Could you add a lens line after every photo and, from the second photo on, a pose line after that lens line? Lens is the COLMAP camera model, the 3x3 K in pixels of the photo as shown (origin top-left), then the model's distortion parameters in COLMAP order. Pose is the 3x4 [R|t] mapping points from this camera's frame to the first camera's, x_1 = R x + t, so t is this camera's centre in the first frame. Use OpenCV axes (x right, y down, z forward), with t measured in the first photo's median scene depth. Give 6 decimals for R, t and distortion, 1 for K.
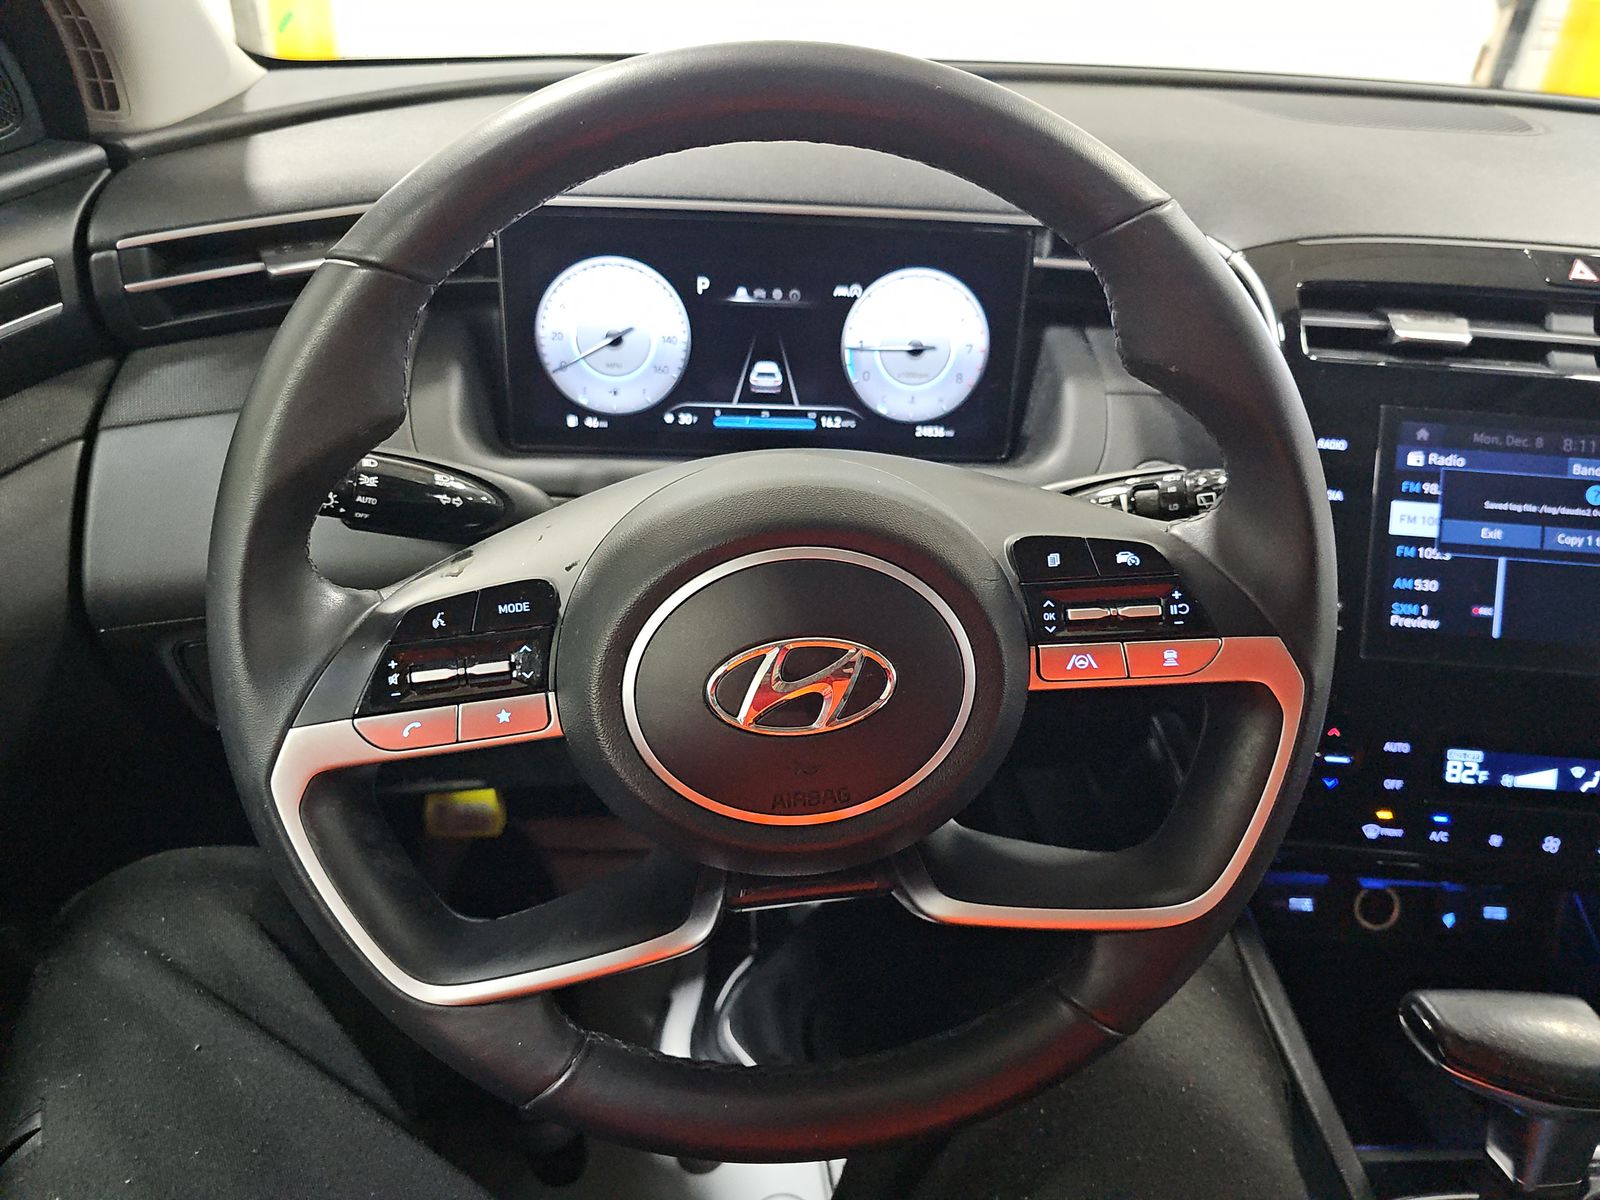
lens RADIAL K [[1064.6, 0, 799.7], [0, 1064.6, 603.2], [0, 0, 1]] dist [0.036402, -0.027572]
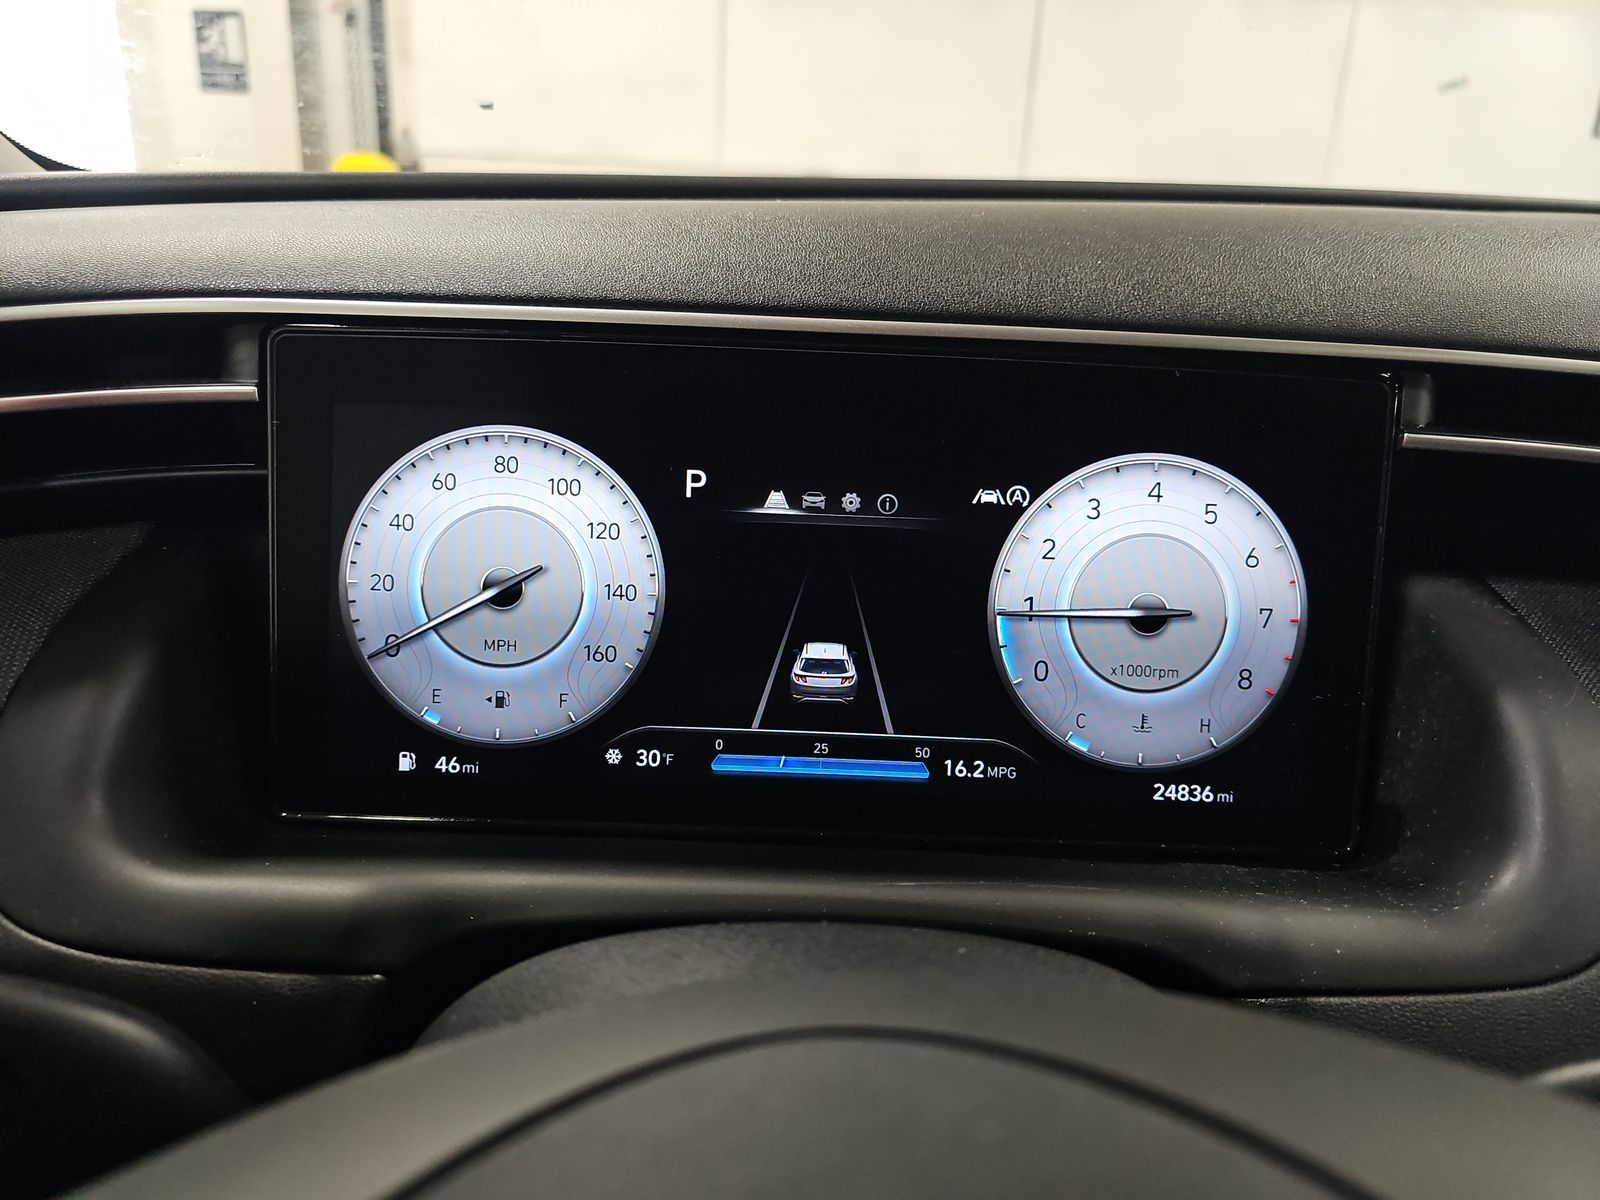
lens RADIAL K [[1064.6, 0, 801.1], [0, 1064.6, 600.4], [0, 0, 1]] dist [0.036402, -0.027572]
pose [[0.998850, 0.008866, -0.047119, -0.020579], [-0.019418, 0.973351, -0.228497, -0.140206], [0.043838, 0.229150, 0.972404, 0.557061]]
